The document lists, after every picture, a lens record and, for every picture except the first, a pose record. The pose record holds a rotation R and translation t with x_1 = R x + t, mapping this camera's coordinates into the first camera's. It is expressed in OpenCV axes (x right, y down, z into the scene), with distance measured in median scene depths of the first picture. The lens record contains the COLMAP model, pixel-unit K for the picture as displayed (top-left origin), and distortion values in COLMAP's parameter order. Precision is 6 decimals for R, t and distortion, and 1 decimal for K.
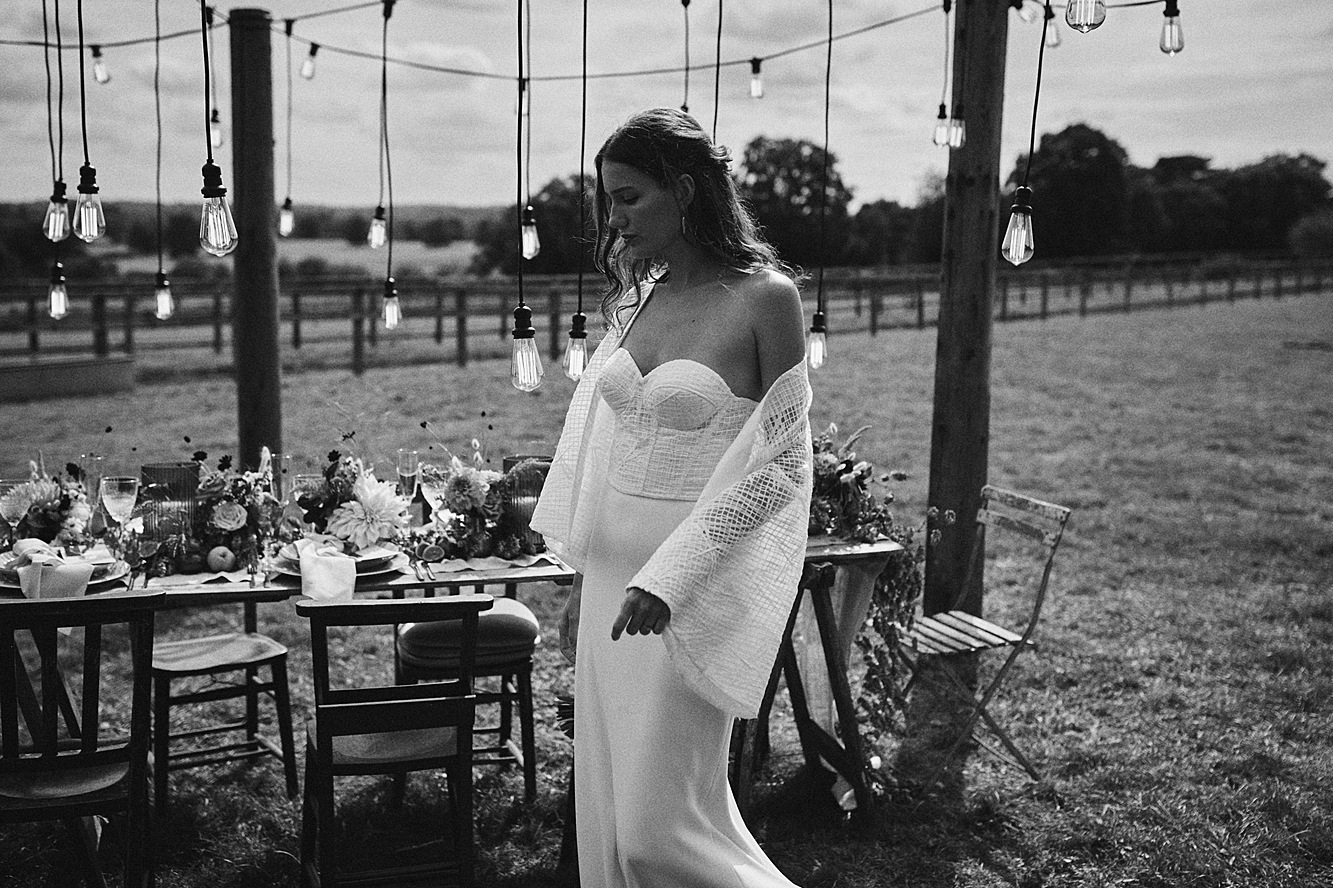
lens RADIAL K [[1329.1, 0, 625.3], [0, 1329.1, 412.8], [0, 0, 1]] dist [-0.006934, 0.000000]
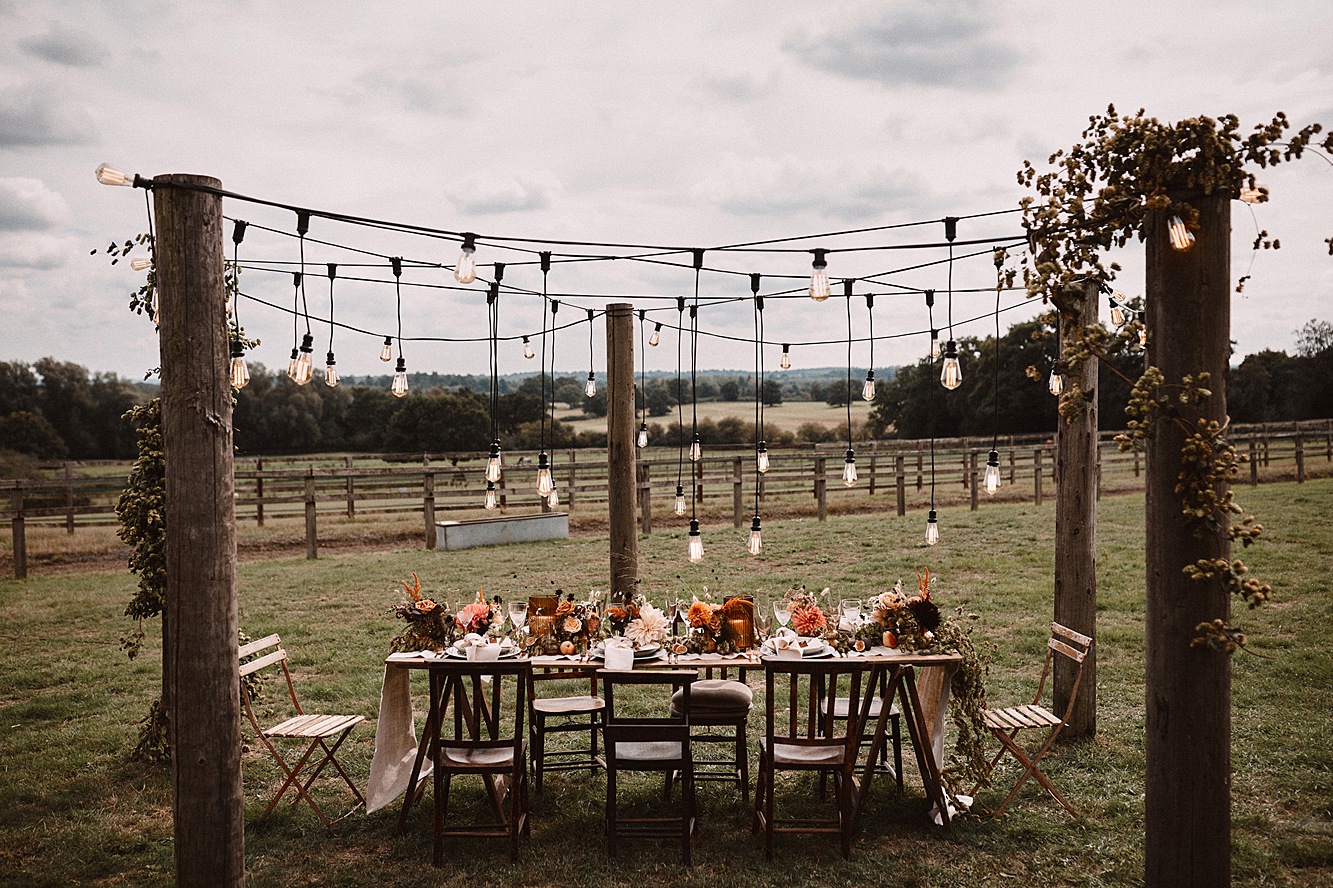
lens RADIAL K [[1329.1, 0, 657.1], [0, 1329.1, 443.8], [0, 0, 1]] dist [-0.006934, 0.000000]
pose [[0.950167, -0.011918, -0.311514, 0.384689], [-0.011597, 0.997226, -0.073524, -0.038033], [0.311526, 0.073473, 0.947393, -0.717149]]
